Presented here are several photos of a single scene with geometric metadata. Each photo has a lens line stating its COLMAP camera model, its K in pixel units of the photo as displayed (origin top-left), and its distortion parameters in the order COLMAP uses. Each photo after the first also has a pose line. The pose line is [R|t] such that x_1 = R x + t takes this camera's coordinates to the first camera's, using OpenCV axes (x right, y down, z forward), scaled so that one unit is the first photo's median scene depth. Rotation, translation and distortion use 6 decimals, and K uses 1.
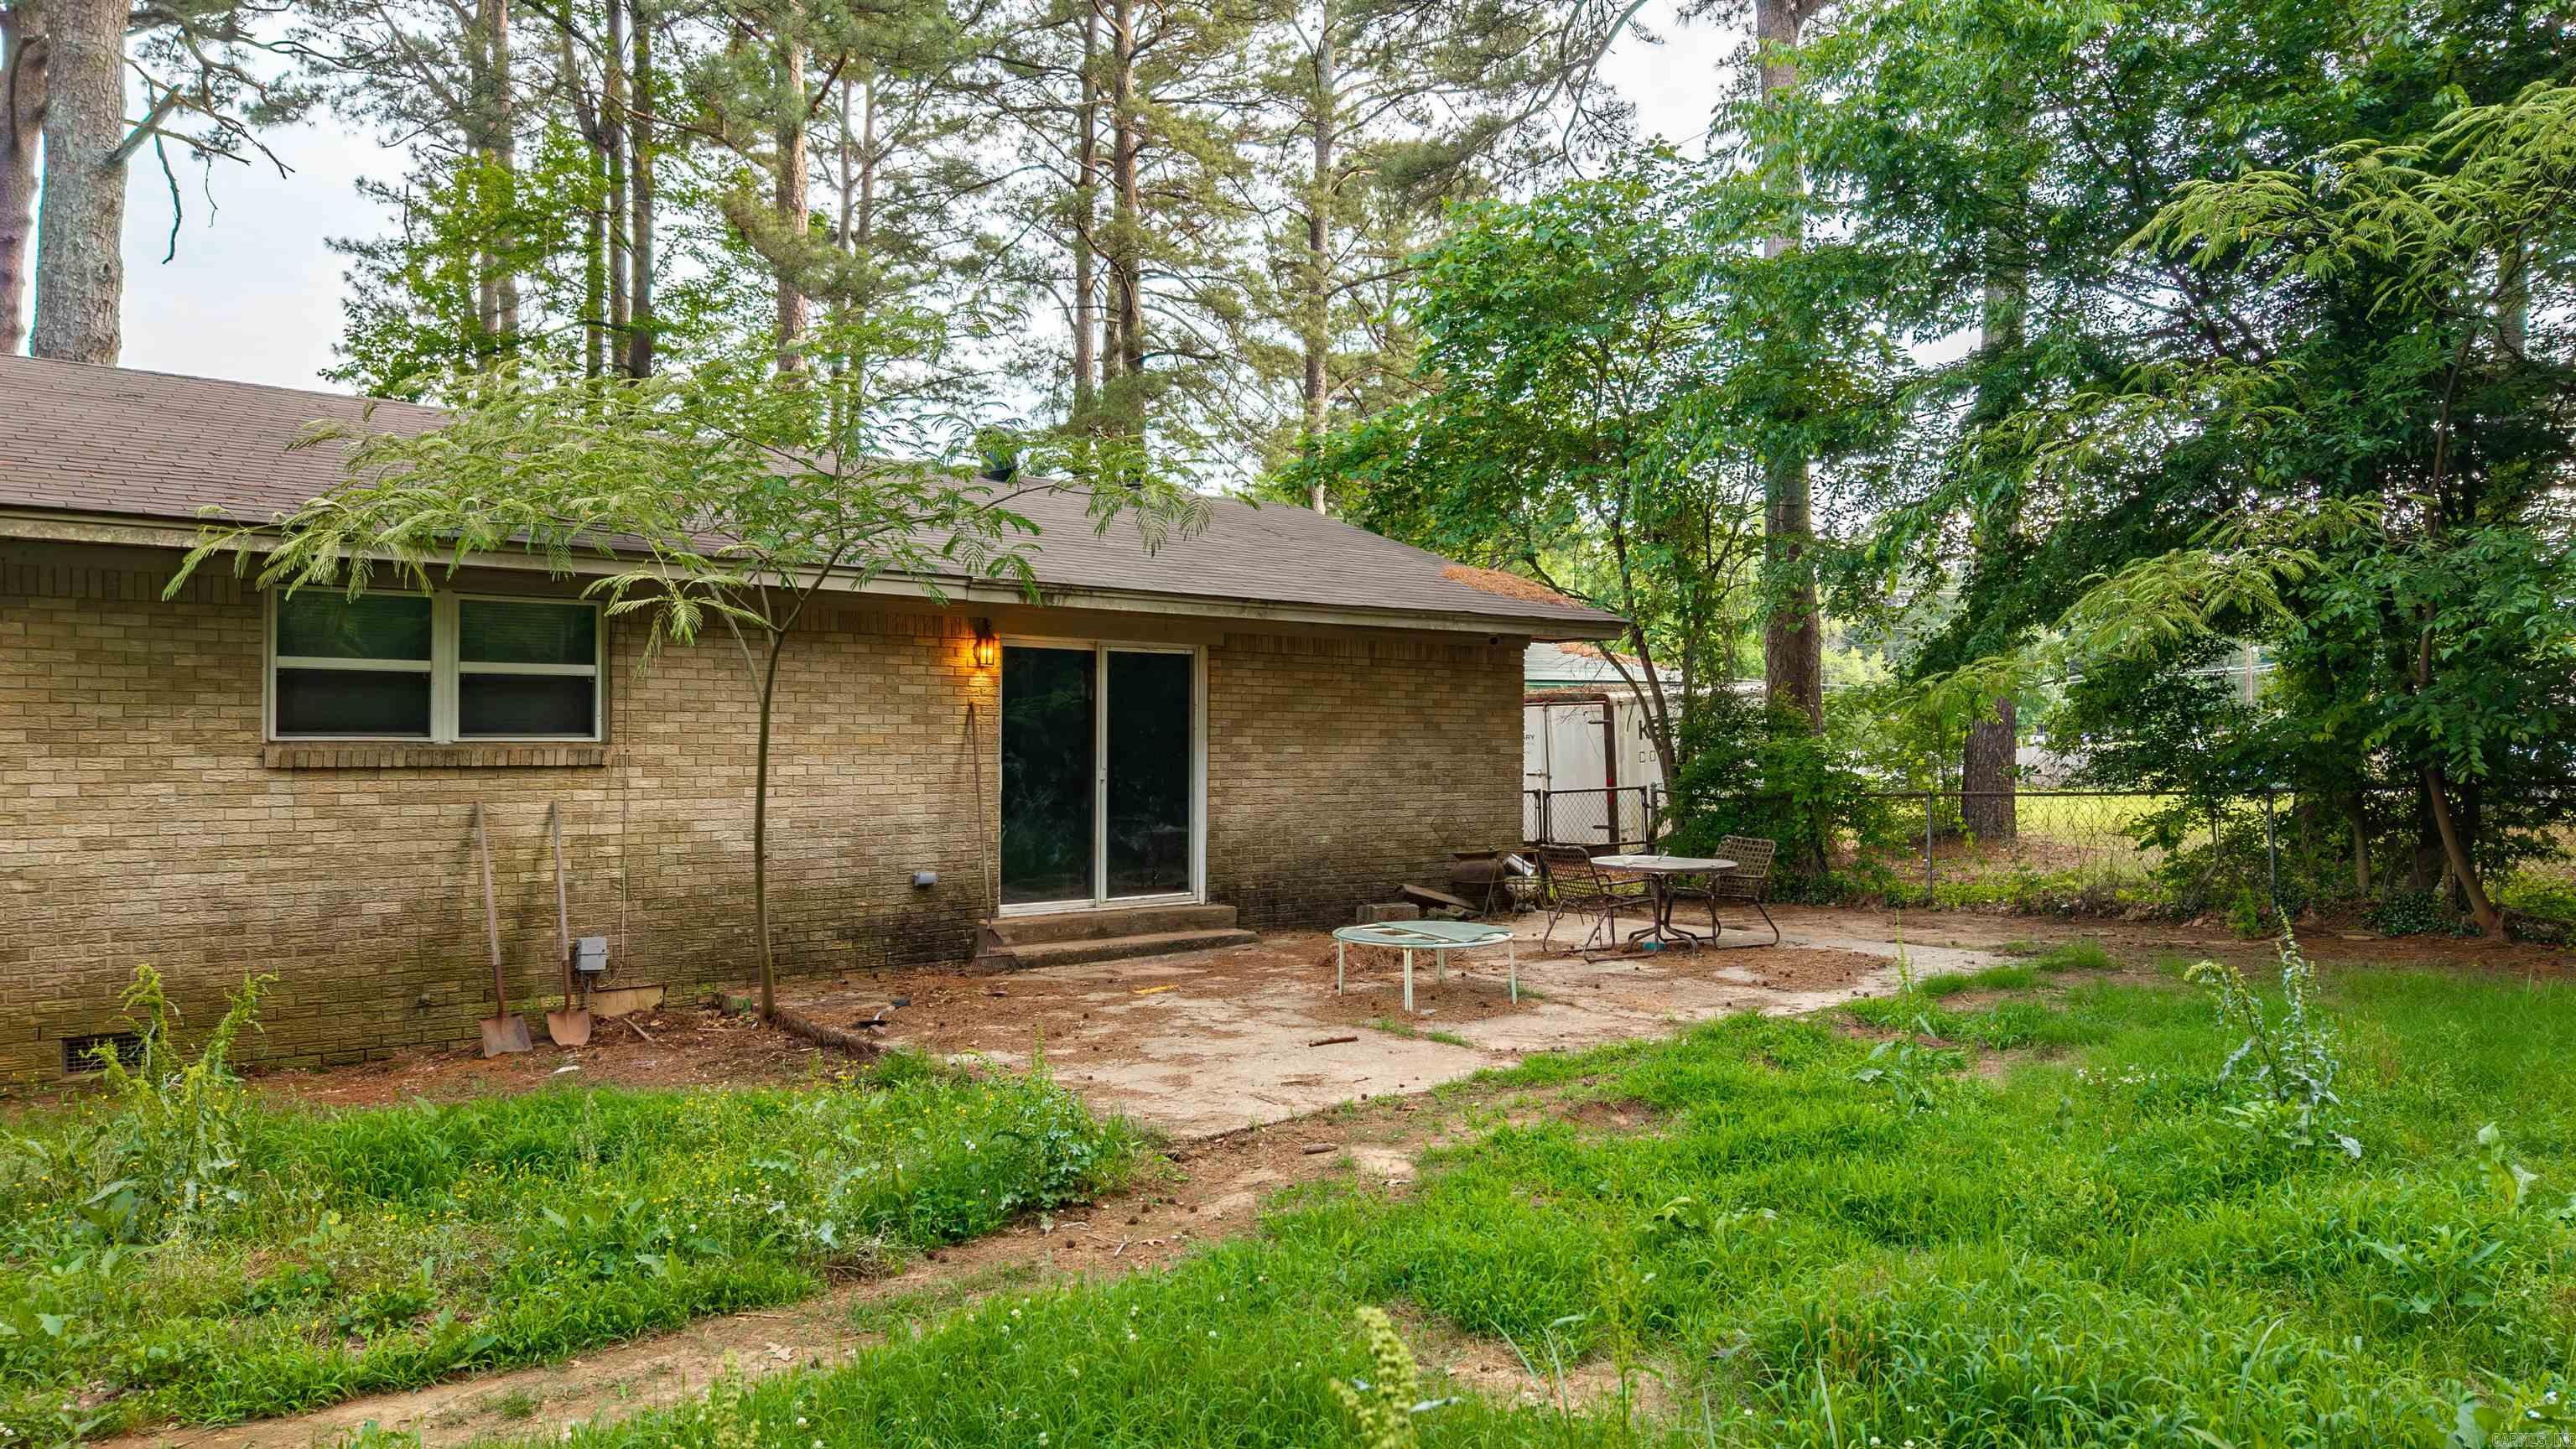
lens RADIAL K [[1710.4, 0, 1305.4], [0, 1710.4, 709.7], [0, 0, 1]] dist [0.029318, -0.030614]
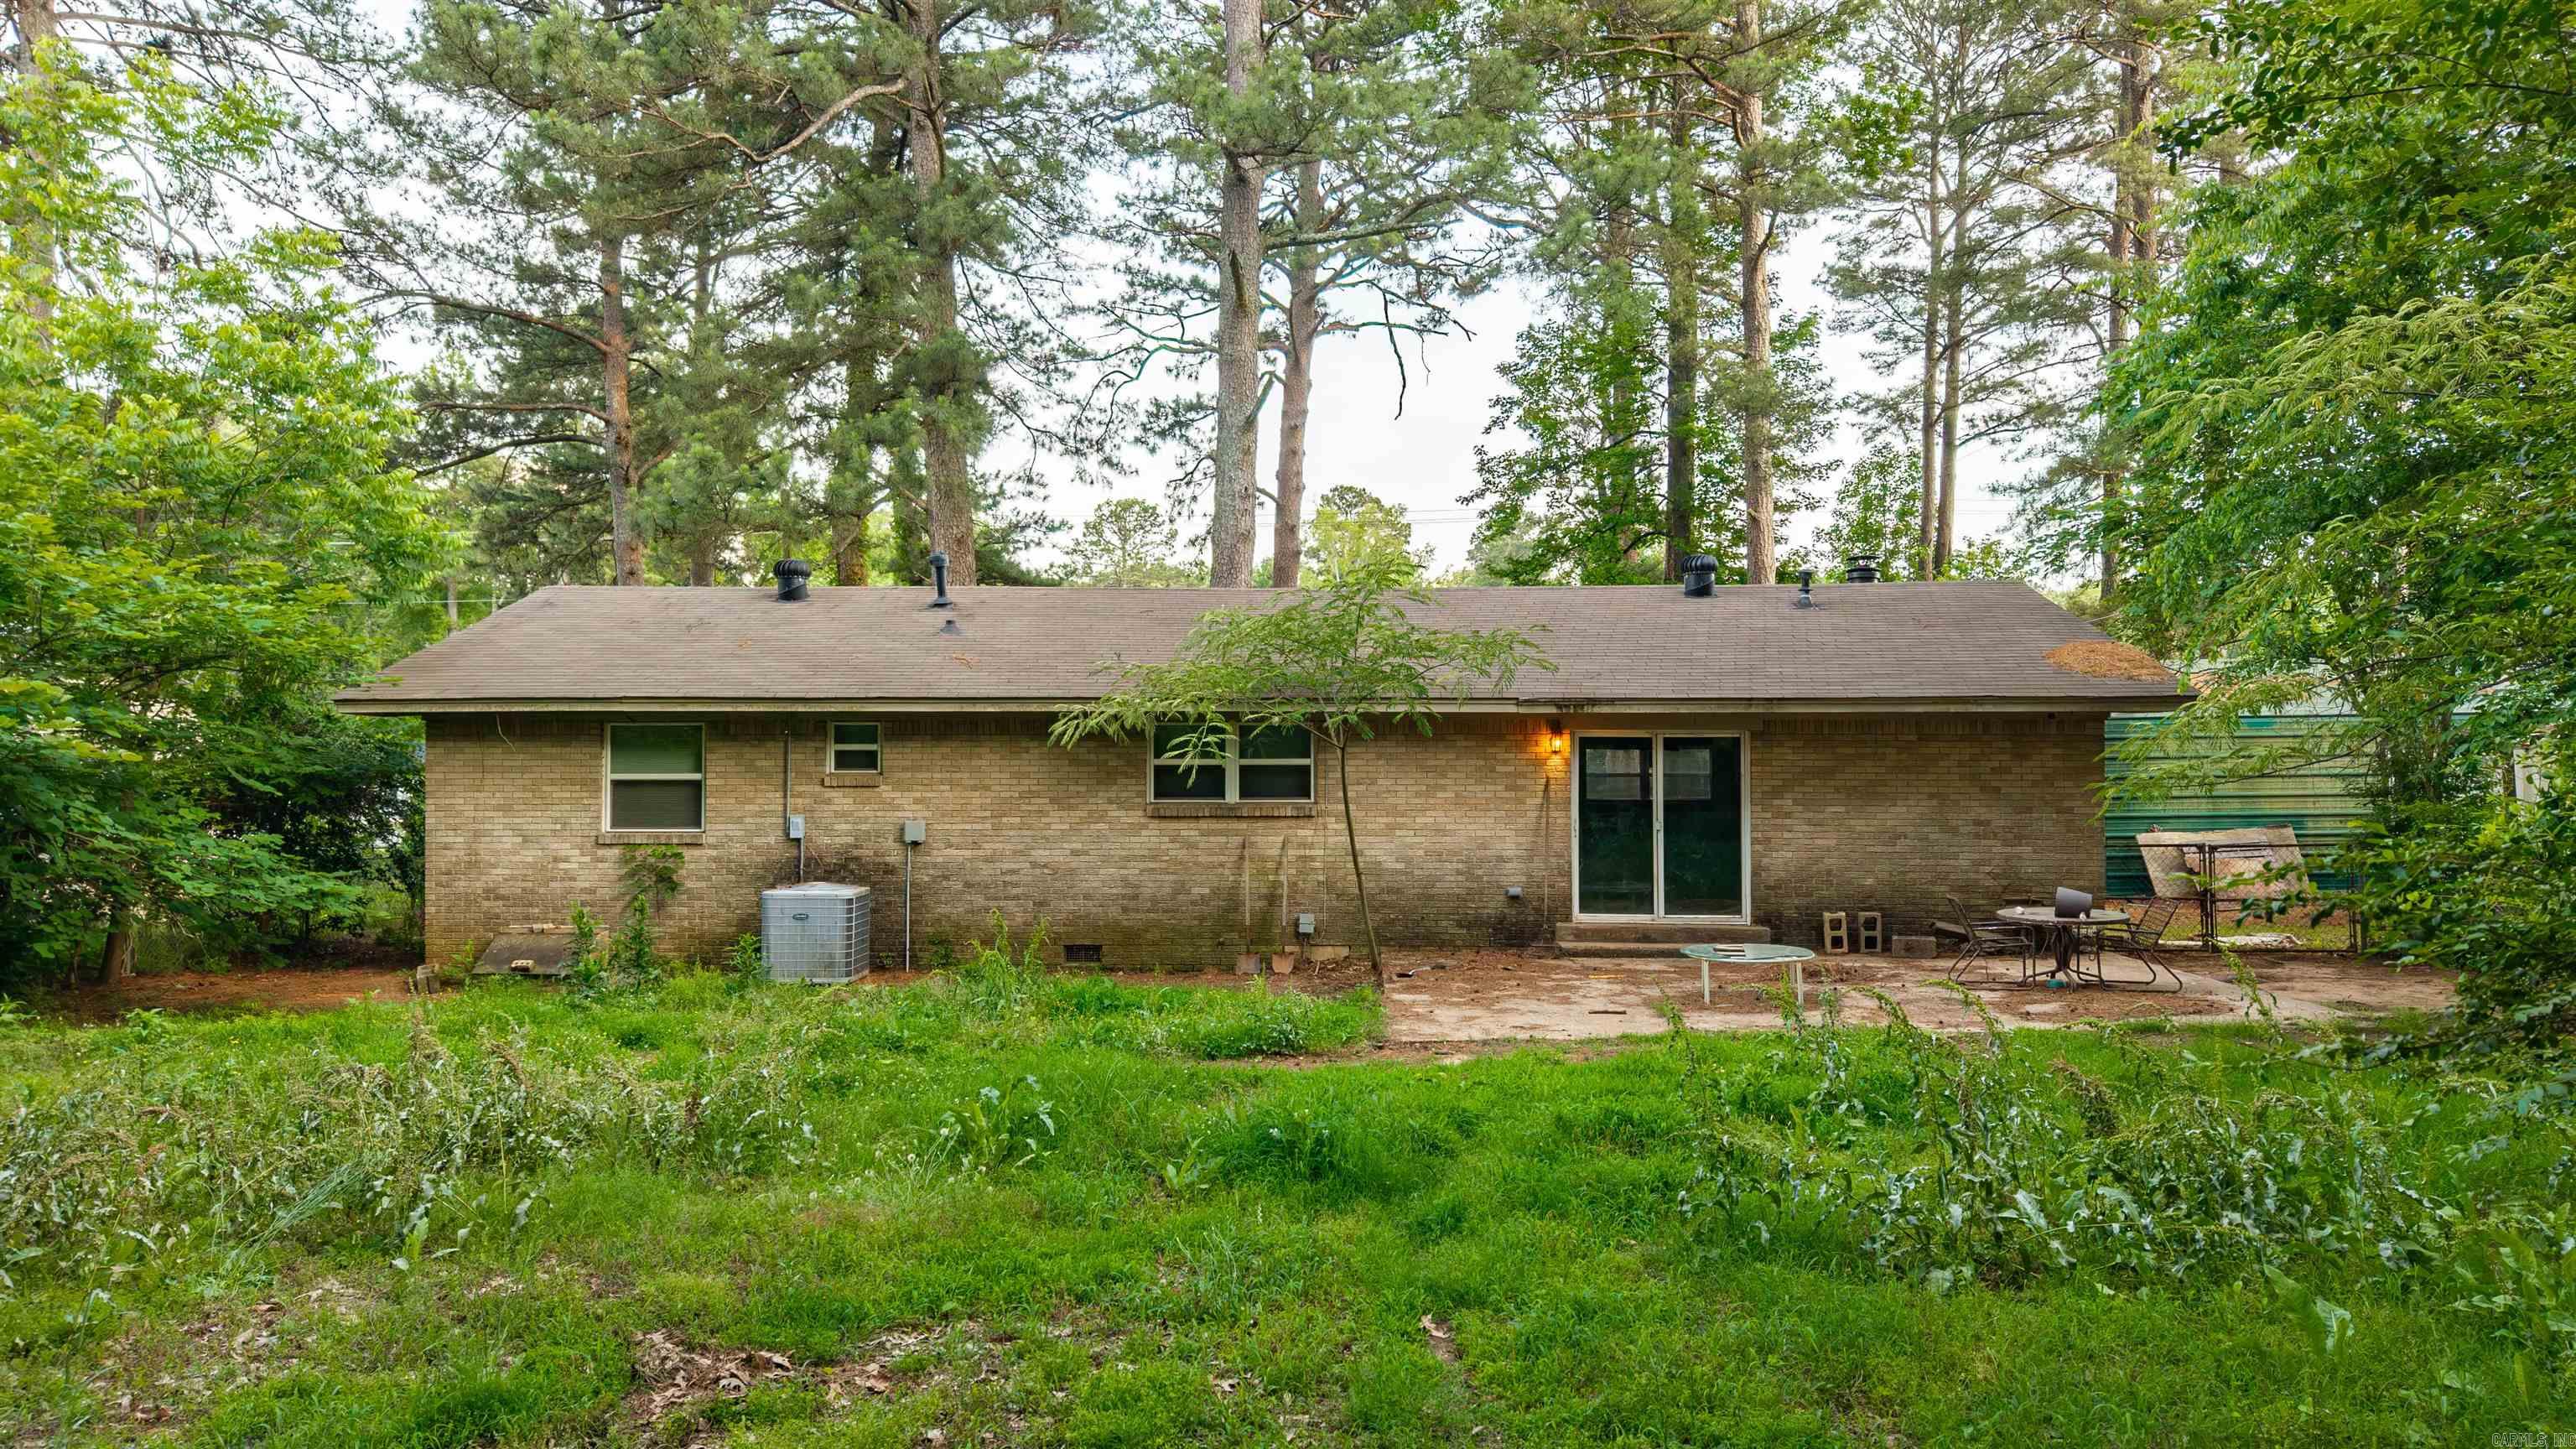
lens RADIAL K [[1710.4, 0, 1264.1], [0, 1710.4, 728.4], [0, 0, 1]] dist [0.029318, -0.030614]
pose [[0.722590, -0.006179, -0.691249, 0.652889], [0.015570, 0.999852, 0.007338, -0.060525], [0.691101, -0.016065, 0.722579, -0.248237]]
